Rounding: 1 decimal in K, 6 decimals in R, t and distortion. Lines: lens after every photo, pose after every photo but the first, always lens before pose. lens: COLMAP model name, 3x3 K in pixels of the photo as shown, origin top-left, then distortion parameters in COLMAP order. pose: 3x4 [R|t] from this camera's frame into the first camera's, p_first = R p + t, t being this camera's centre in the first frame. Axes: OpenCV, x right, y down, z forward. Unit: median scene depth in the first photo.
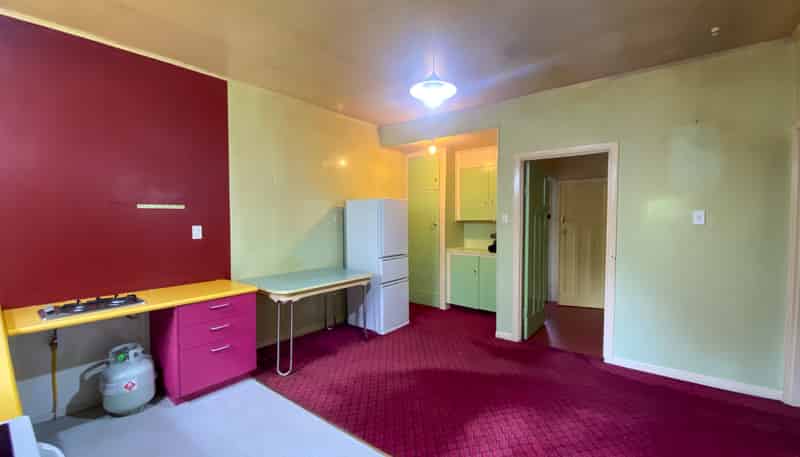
lens RADIAL K [[316.0, 0, 400.0], [0, 316.0, 228.5], [0, 0, 1]] dist [-0.068363, 0.000335]
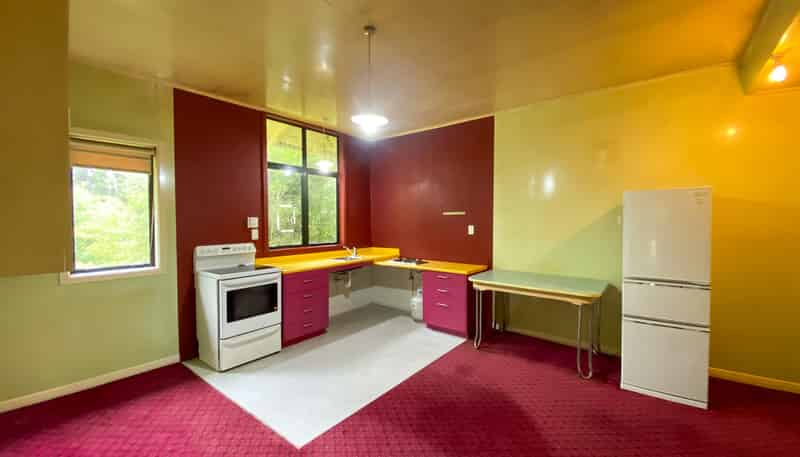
lens RADIAL K [[316.0, 0, 400.0], [0, 316.0, 228.5], [0, 0, 1]] dist [-0.068363, 0.000335]
pose [[-0.047784, 0.032689, -0.998323, 0.817249], [-0.026419, 0.999073, 0.033978, -0.034940], [0.998508, 0.027998, -0.046876, 0.686379]]
